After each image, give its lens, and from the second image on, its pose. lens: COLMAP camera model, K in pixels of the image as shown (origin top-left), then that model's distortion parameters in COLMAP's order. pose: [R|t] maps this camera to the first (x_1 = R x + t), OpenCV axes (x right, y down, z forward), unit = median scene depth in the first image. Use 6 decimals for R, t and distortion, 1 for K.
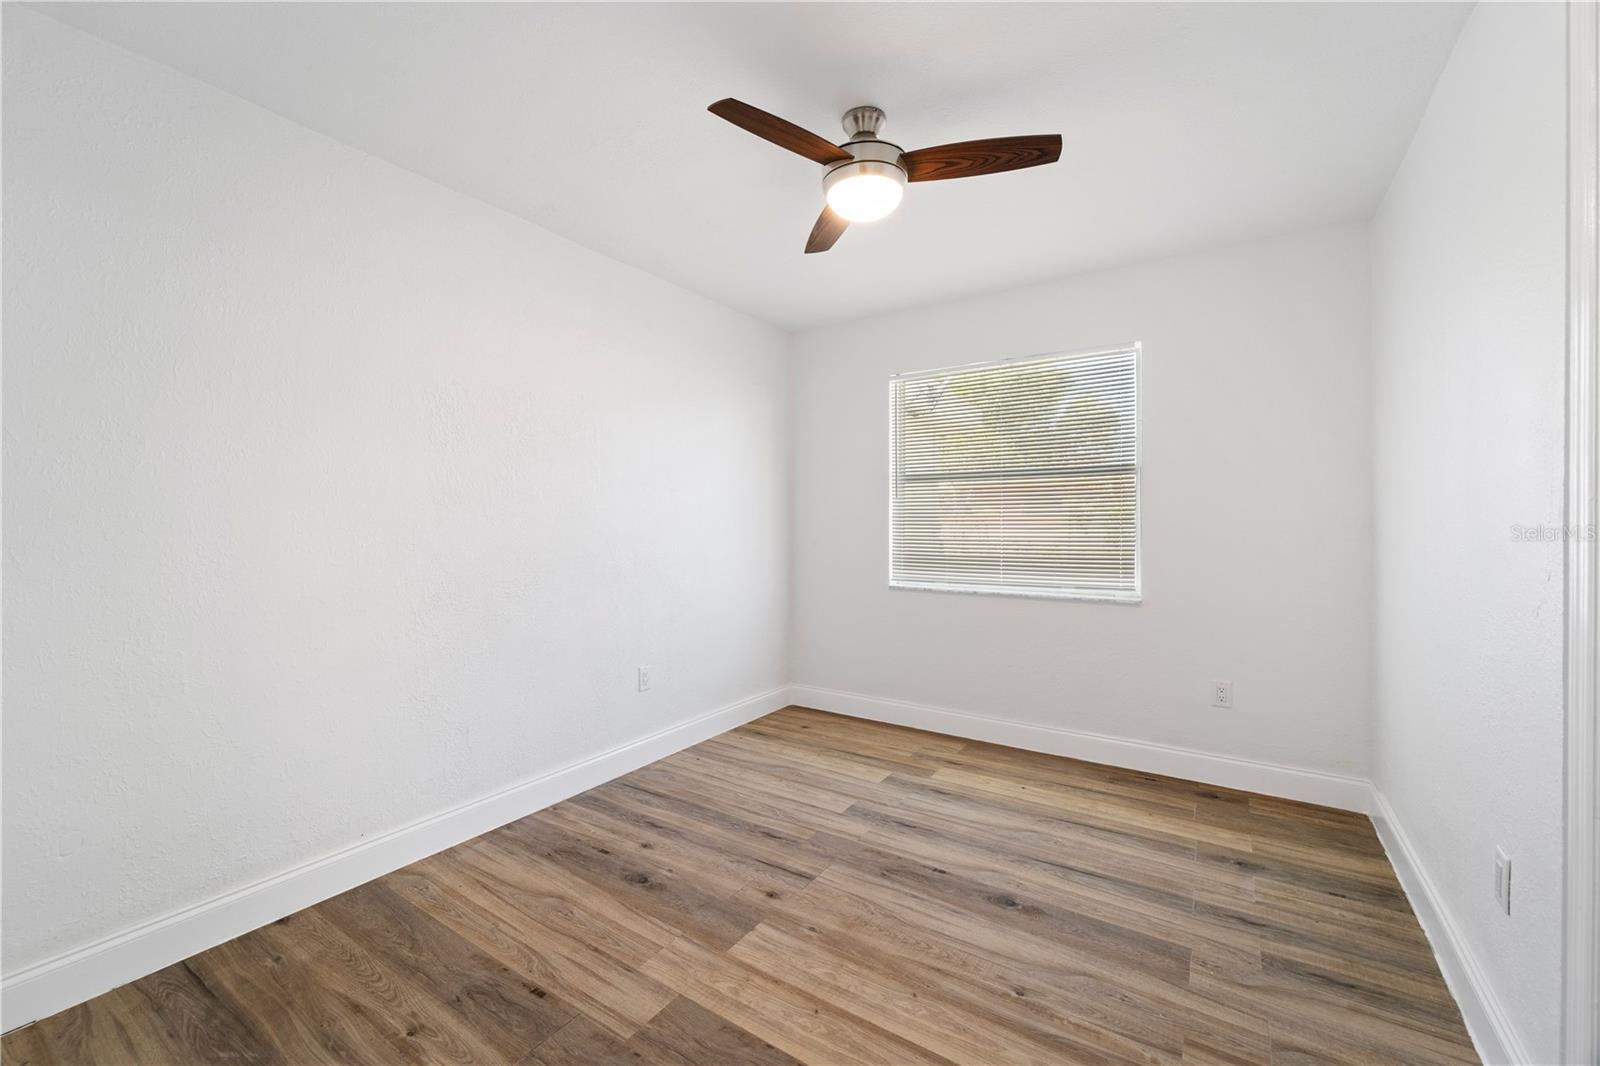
lens RADIAL K [[649.7, 0, 790.4], [0, 649.7, 534.0], [0, 0, 1]] dist [-0.000839, 0.000207]
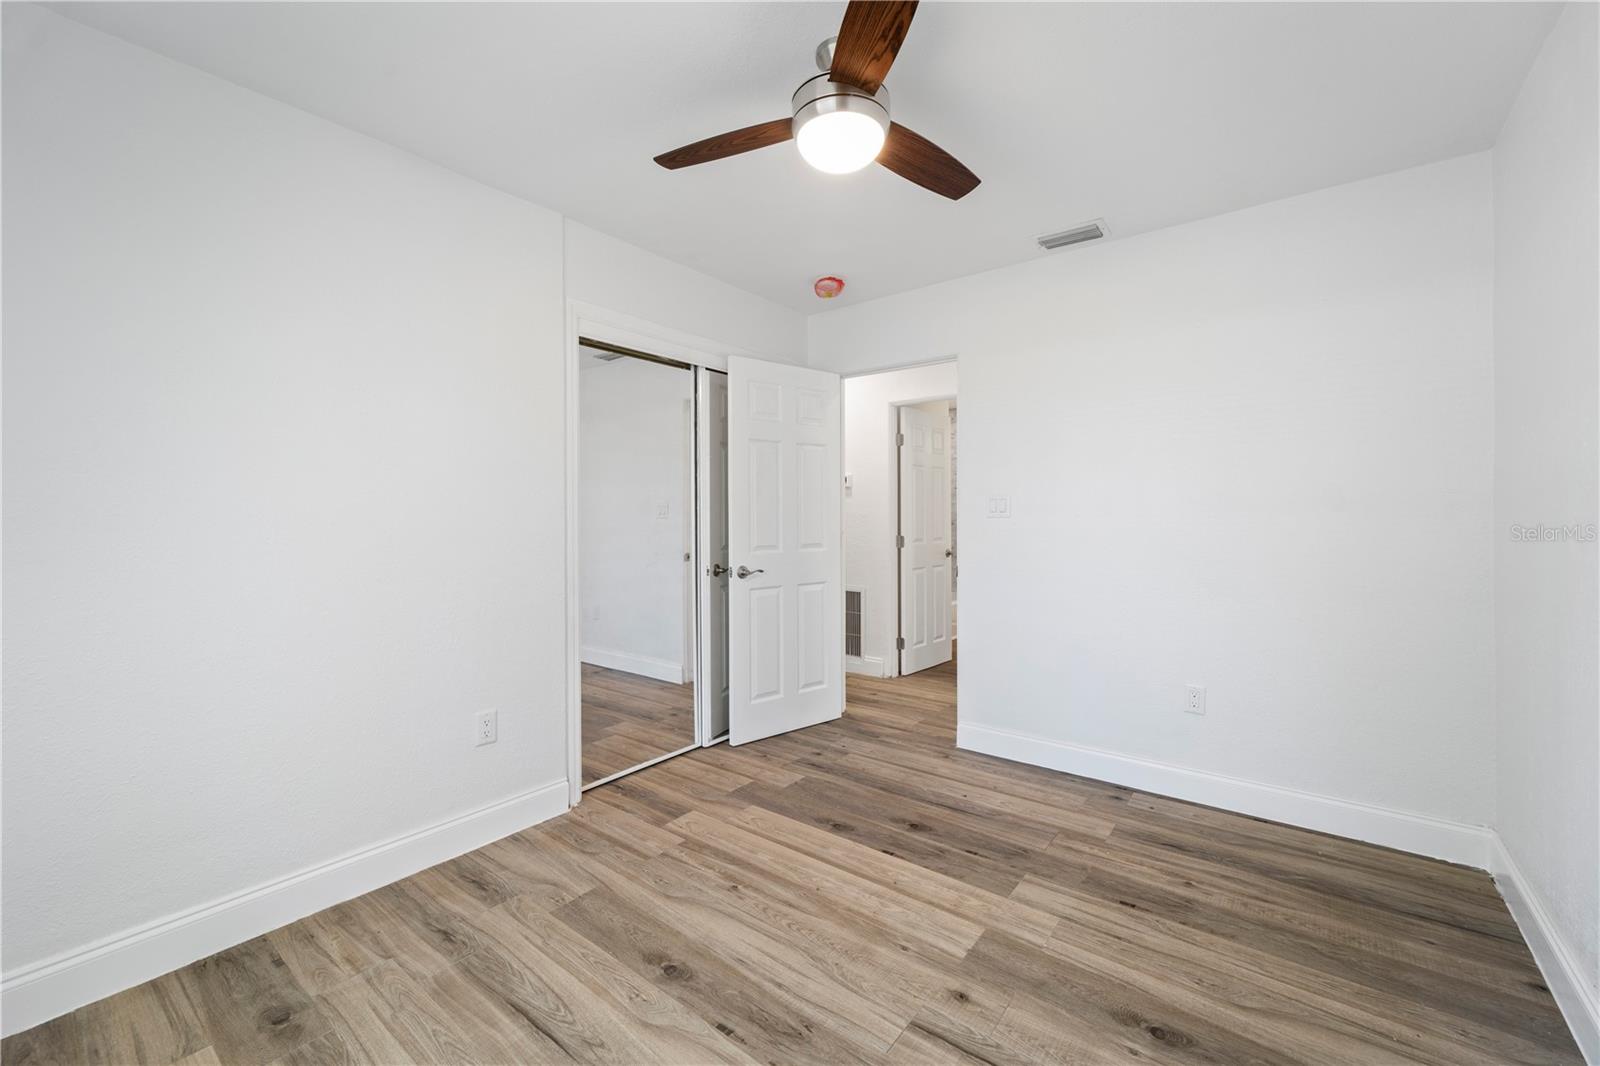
lens RADIAL K [[649.7, 0, 788.7], [0, 649.7, 525.9], [0, 0, 1]] dist [-0.000839, 0.000207]
pose [[-0.996693, 0.002662, 0.081210, 0.127897], [0.005671, 0.999305, 0.036841, -0.042991], [-0.081055, 0.037180, -0.996016, 2.006566]]
